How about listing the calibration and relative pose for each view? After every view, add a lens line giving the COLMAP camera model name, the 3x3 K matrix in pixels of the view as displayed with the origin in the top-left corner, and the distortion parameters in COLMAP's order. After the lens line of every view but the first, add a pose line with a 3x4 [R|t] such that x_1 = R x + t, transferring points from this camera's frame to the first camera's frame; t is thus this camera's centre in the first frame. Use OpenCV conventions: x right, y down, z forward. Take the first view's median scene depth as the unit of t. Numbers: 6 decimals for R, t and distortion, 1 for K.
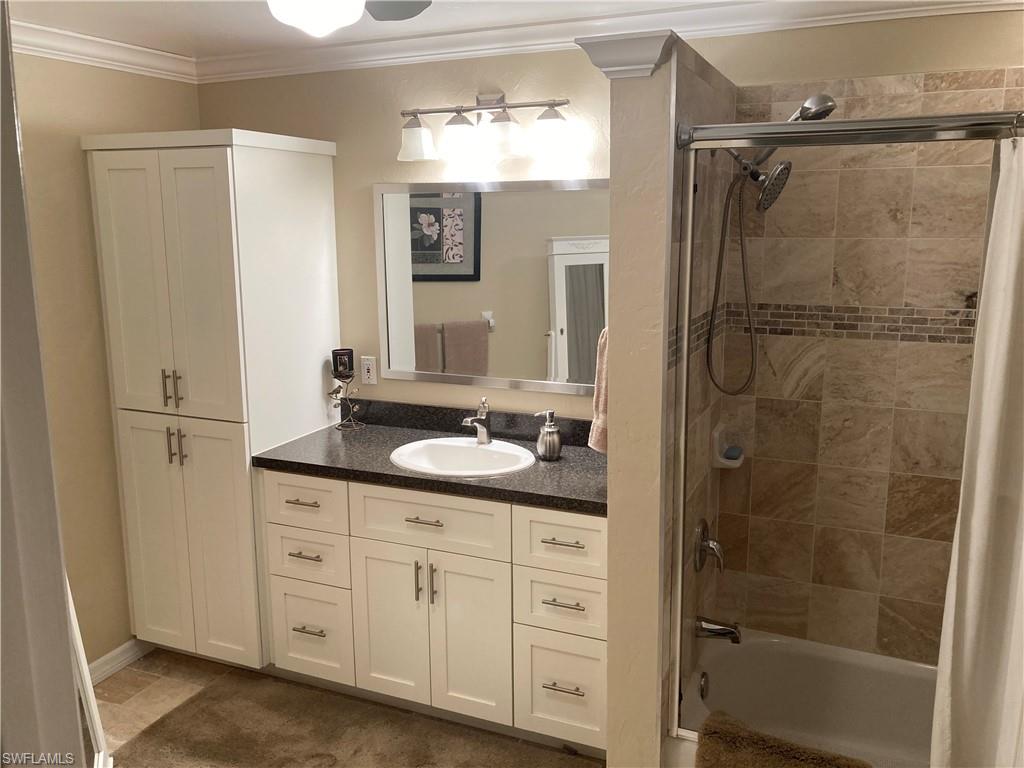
lens RADIAL K [[843.5, 0, 511.1], [0, 843.5, 384.2], [0, 0, 1]] dist [0.028636, -0.023923]
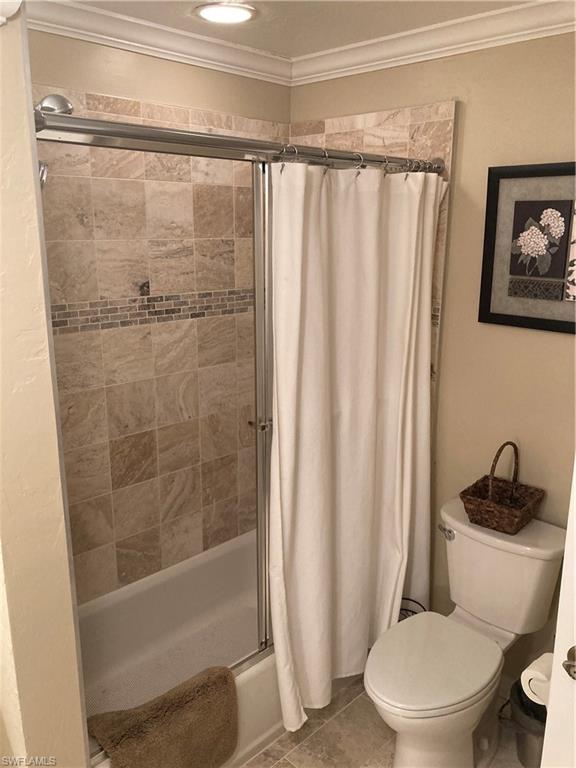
lens RADIAL K [[632.6, 0, 288.4], [0, 632.6, 381.0], [0, 0, 1]] dist [0.028636, -0.023923]
pose [[0.369575, -0.220337, 0.902699, -0.249800], [0.170404, 0.971075, 0.167261, -0.085026], [-0.913442, 0.092008, 0.396431, 0.432532]]
